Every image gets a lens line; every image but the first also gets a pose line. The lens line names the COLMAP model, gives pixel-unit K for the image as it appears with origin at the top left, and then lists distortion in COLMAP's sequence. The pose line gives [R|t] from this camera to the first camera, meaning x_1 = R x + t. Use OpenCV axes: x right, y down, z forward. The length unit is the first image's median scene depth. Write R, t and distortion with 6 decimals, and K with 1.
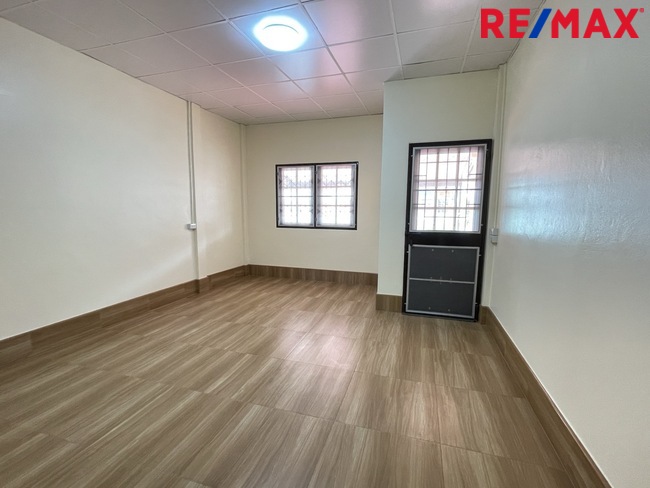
lens RADIAL K [[303.7, 0, 325.0], [0, 303.7, 244.0], [0, 0, 1]] dist [0.002117, 0.000149]
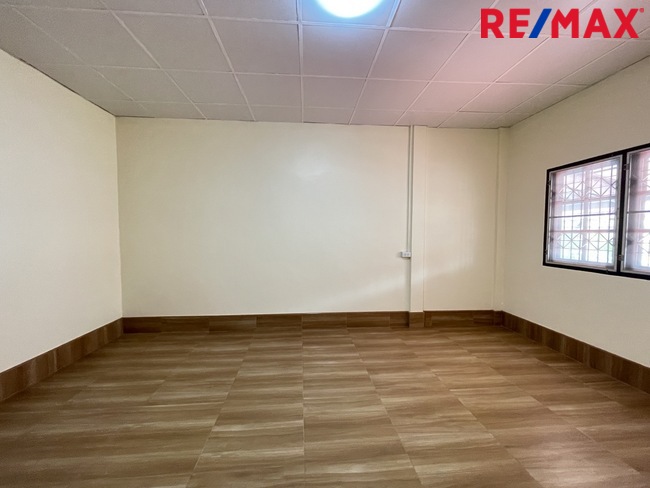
lens RADIAL K [[265.6, 0, 323.5], [0, 265.6, 245.5], [0, 0, 1]] dist [-0.003000, 0.000808]
pose [[0.381603, 0.037987, -0.923546, 0.231259], [-0.108038, 0.994140, -0.003750, -0.055651], [0.917991, 0.101209, 0.383470, 0.445333]]
